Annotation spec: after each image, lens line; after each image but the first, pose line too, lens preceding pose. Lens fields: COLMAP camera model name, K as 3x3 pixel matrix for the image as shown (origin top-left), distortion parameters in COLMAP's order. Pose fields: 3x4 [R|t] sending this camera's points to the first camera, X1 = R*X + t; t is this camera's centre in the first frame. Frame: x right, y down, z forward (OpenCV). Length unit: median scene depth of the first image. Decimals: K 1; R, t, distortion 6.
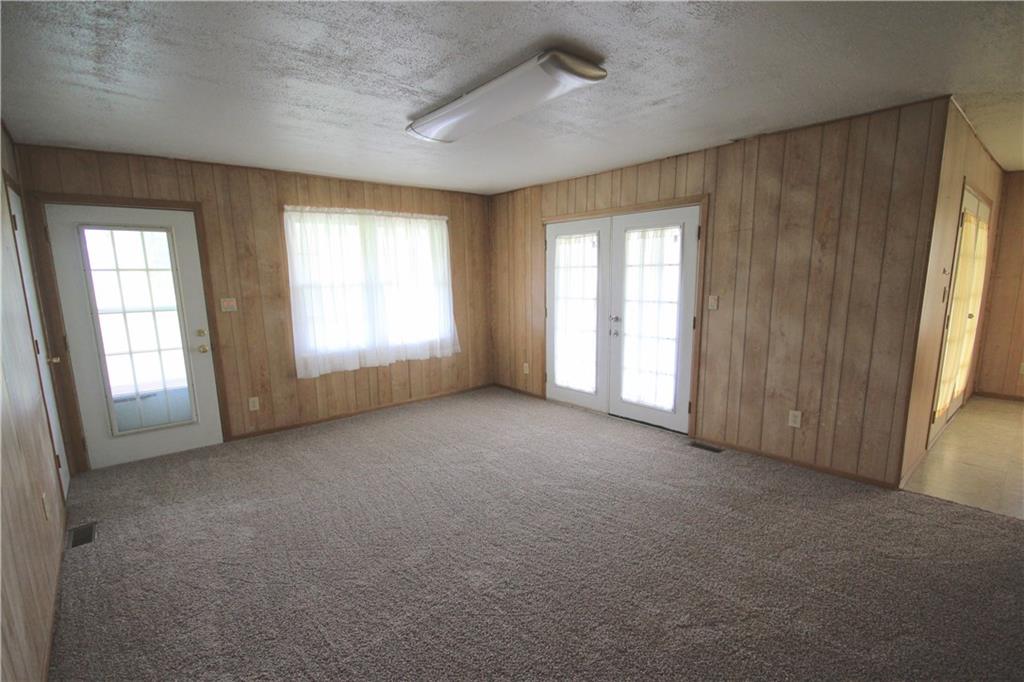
lens RADIAL K [[476.0, 0, 510.5], [0, 476.0, 358.1], [0, 0, 1]] dist [0.006422, -0.007121]
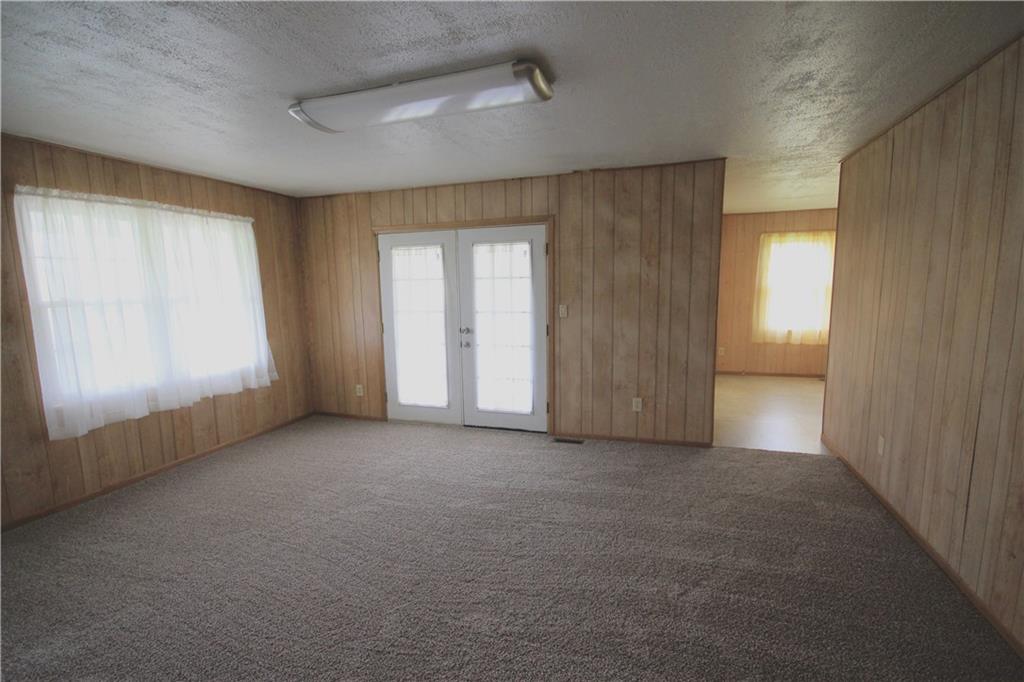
lens RADIAL K [[474.5, 0, 511.9], [0, 474.5, 354.9], [0, 0, 1]] dist [-0.000938, -0.000626]
pose [[0.857482, -0.073343, 0.509260, -0.227035], [0.092115, 0.995680, -0.011706, -0.010807], [-0.506201, 0.056948, 0.860533, 0.091527]]
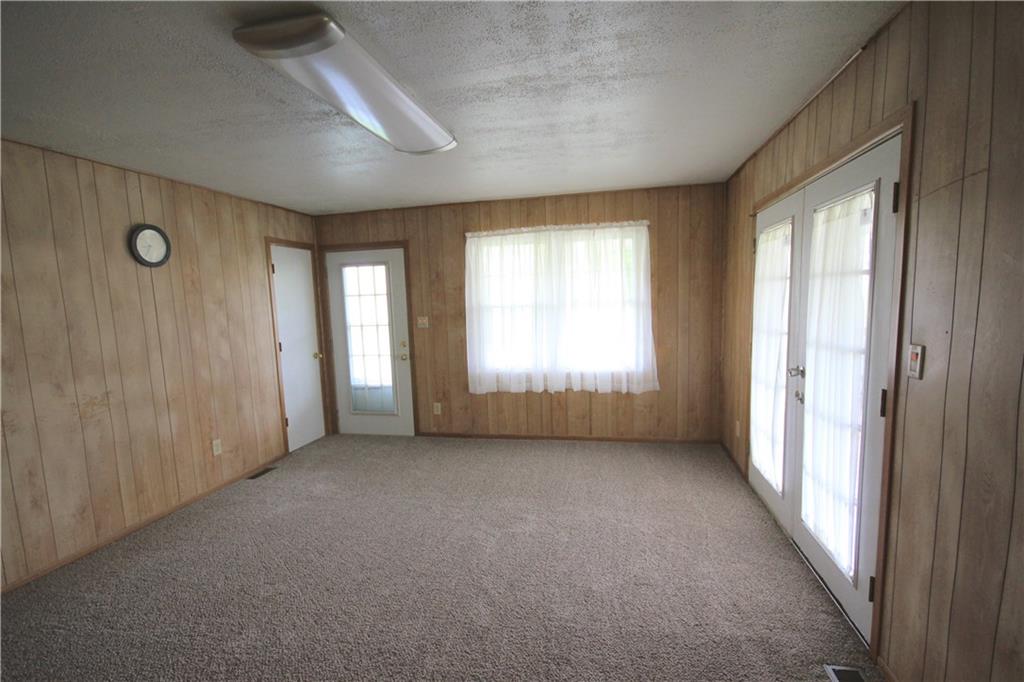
lens RADIAL K [[485.1, 0, 510.7], [0, 485.1, 356.8], [0, 0, 1]] dist [-0.001608, 0.000193]
pose [[0.607500, 0.092000, -0.788974, 0.482152], [-0.114308, 0.993057, 0.027782, -0.081010], [0.786052, 0.073309, 0.613798, 0.414248]]
